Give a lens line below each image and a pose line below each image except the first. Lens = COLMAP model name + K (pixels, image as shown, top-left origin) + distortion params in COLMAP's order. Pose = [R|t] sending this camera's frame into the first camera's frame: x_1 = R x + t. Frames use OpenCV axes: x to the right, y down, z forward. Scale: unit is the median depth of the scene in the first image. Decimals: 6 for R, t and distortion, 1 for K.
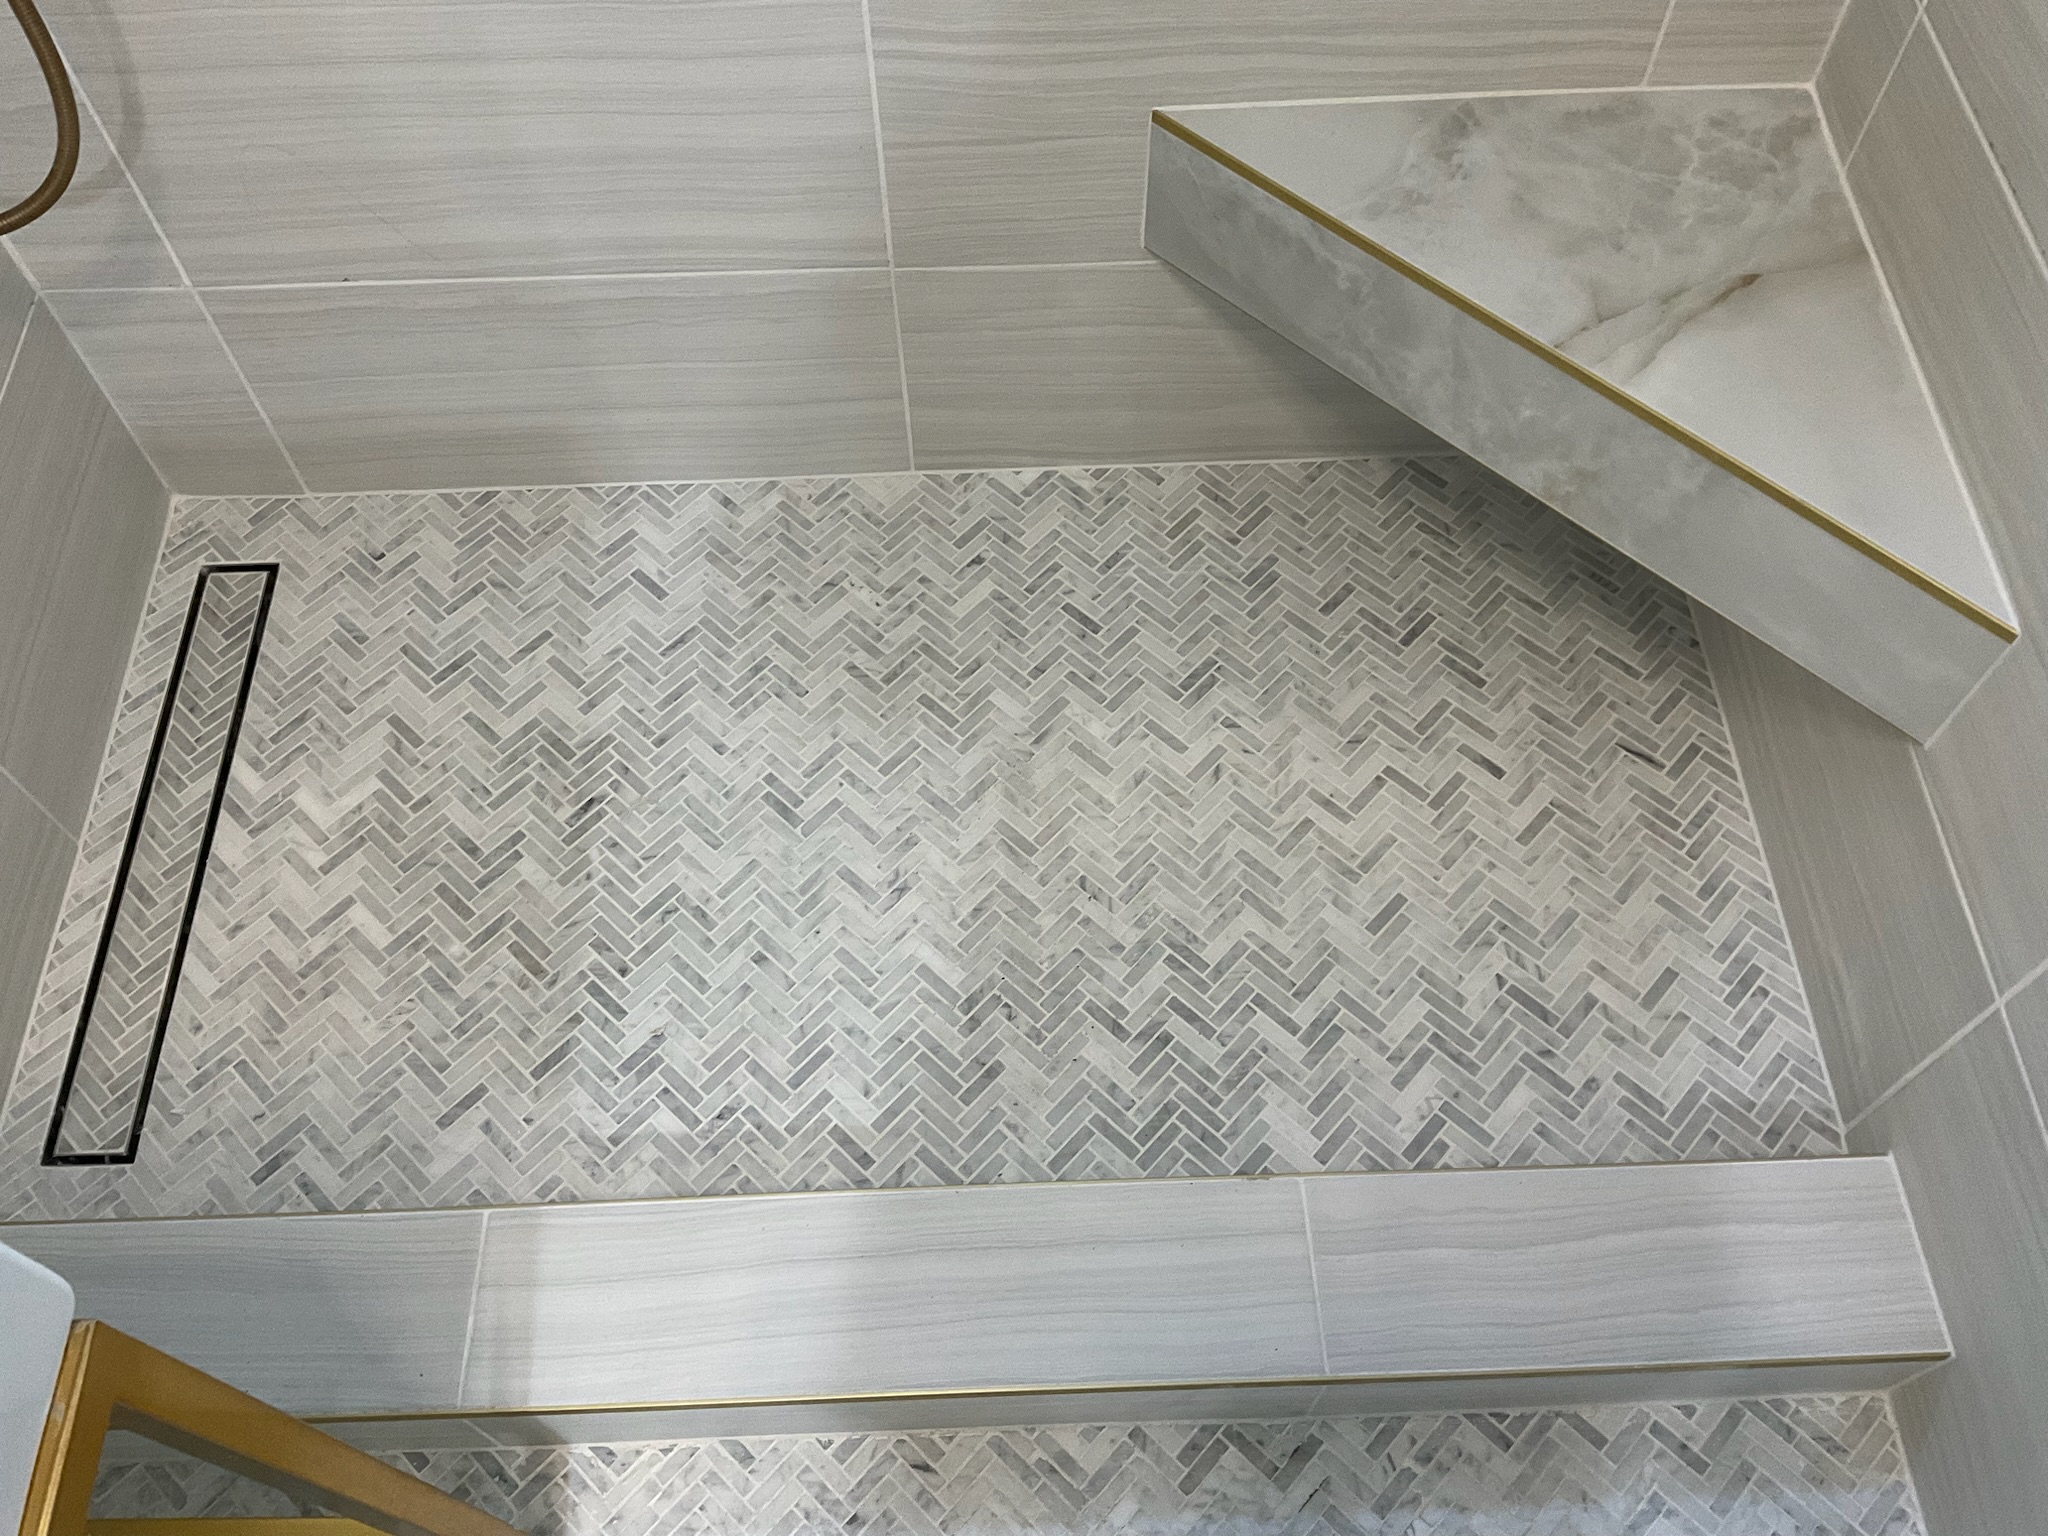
lens RADIAL K [[1739.7, 0, 1144.7], [0, 1739.7, 832.5], [0, 0, 1]] dist [0.072166, -0.123223]
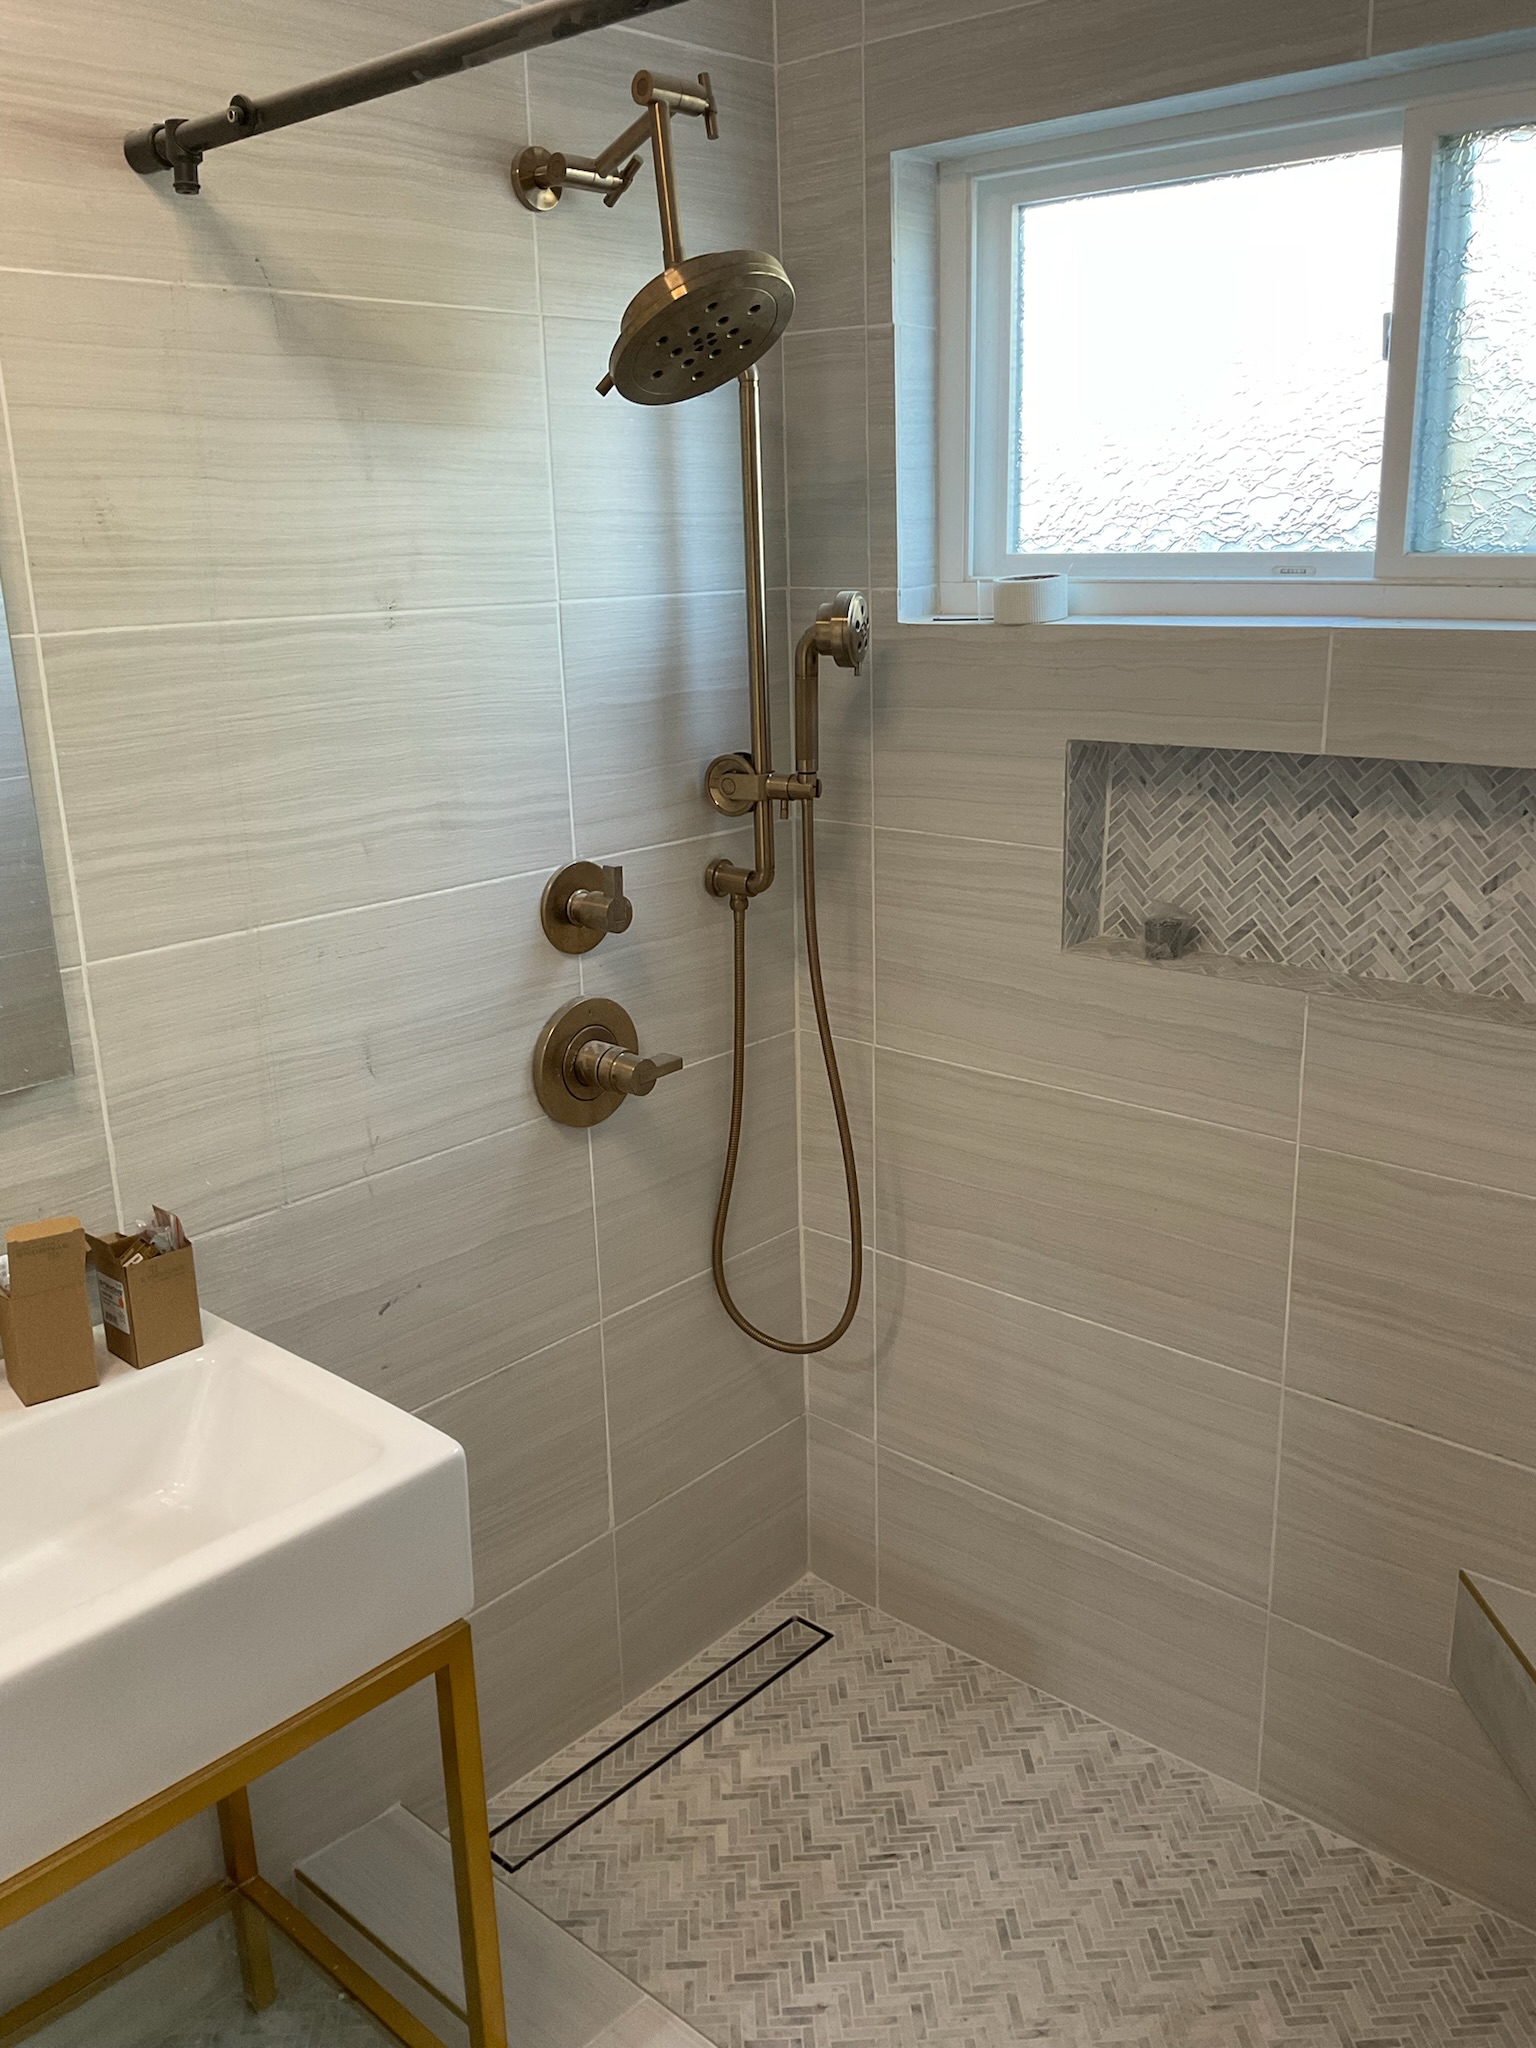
lens RADIAL K [[1739.7, 0, 766.8], [0, 1739.7, 1030.4], [0, 0, 1]] dist [0.072166, -0.123223]
pose [[0.717200, 0.189353, -0.670649, 0.393972], [-0.590497, 0.676173, -0.440571, 0.203031], [0.370052, 0.711994, 0.596763, -0.289750]]
